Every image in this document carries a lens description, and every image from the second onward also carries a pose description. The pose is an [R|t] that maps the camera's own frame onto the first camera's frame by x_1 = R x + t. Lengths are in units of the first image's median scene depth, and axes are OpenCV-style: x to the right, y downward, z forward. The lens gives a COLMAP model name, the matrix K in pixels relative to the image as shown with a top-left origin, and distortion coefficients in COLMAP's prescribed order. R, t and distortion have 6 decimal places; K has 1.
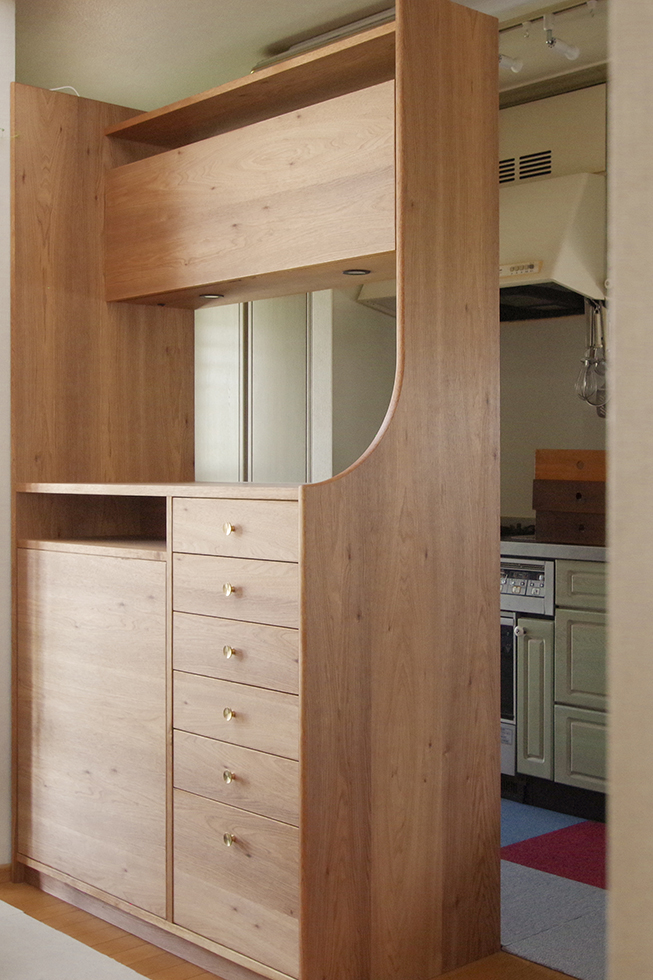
lens RADIAL K [[1244.0, 0, 329.8], [0, 1244.0, 467.9], [0, 0, 1]] dist [0.020752, 0.004444]
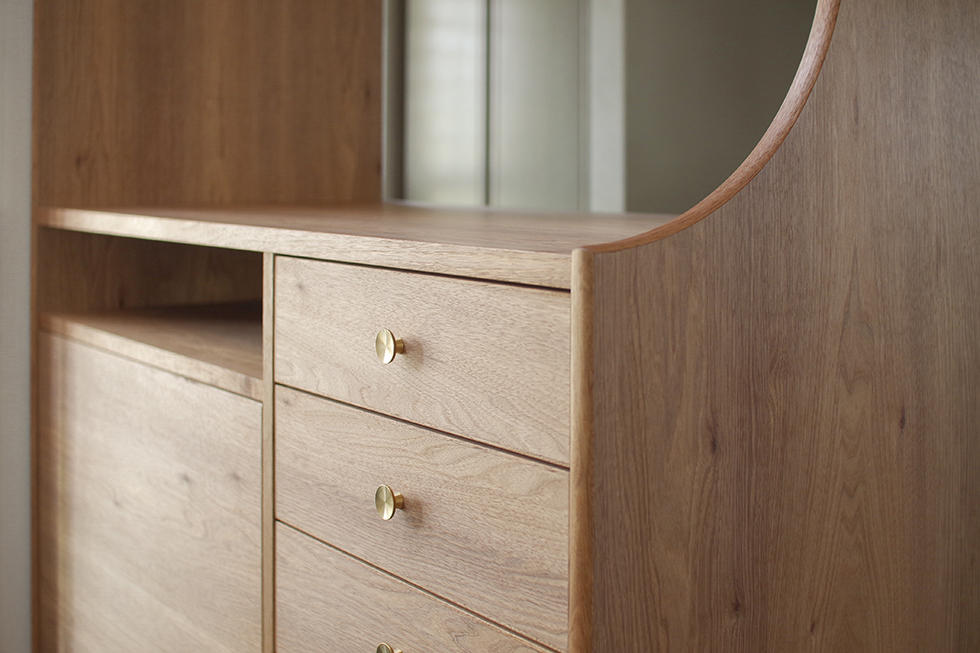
lens RADIAL K [[1240.5, 0, 488.4], [0, 1240.5, 187.7], [0, 0, 1]] dist [-0.031037, -0.011949]
pose [[0.996035, 0.008428, -0.088564, -0.015098], [-0.007073, 0.999853, 0.015598, -0.006394], [0.088683, -0.014909, 0.995948, 0.554240]]
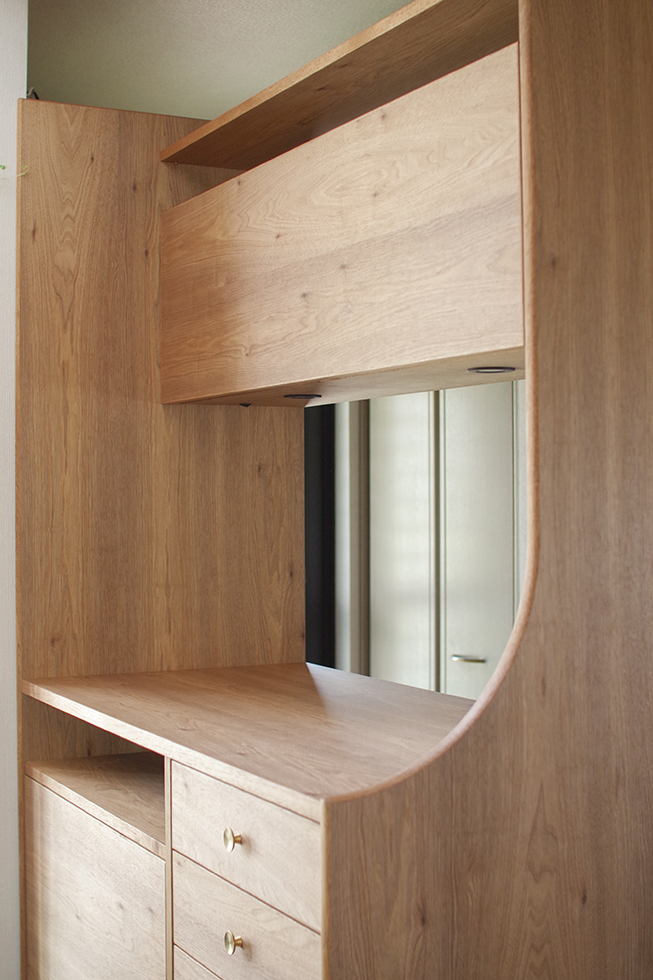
lens RADIAL K [[1369.8, 0, 326.5], [0, 1369.8, 490.0], [0, 0, 1]] dist [-0.134444, 0.092114]
pose [[0.970369, -0.006925, -0.241527, 0.102374], [0.006232, 0.999974, -0.003633, -0.099350], [0.241546, 0.002020, 0.970387, 0.357737]]
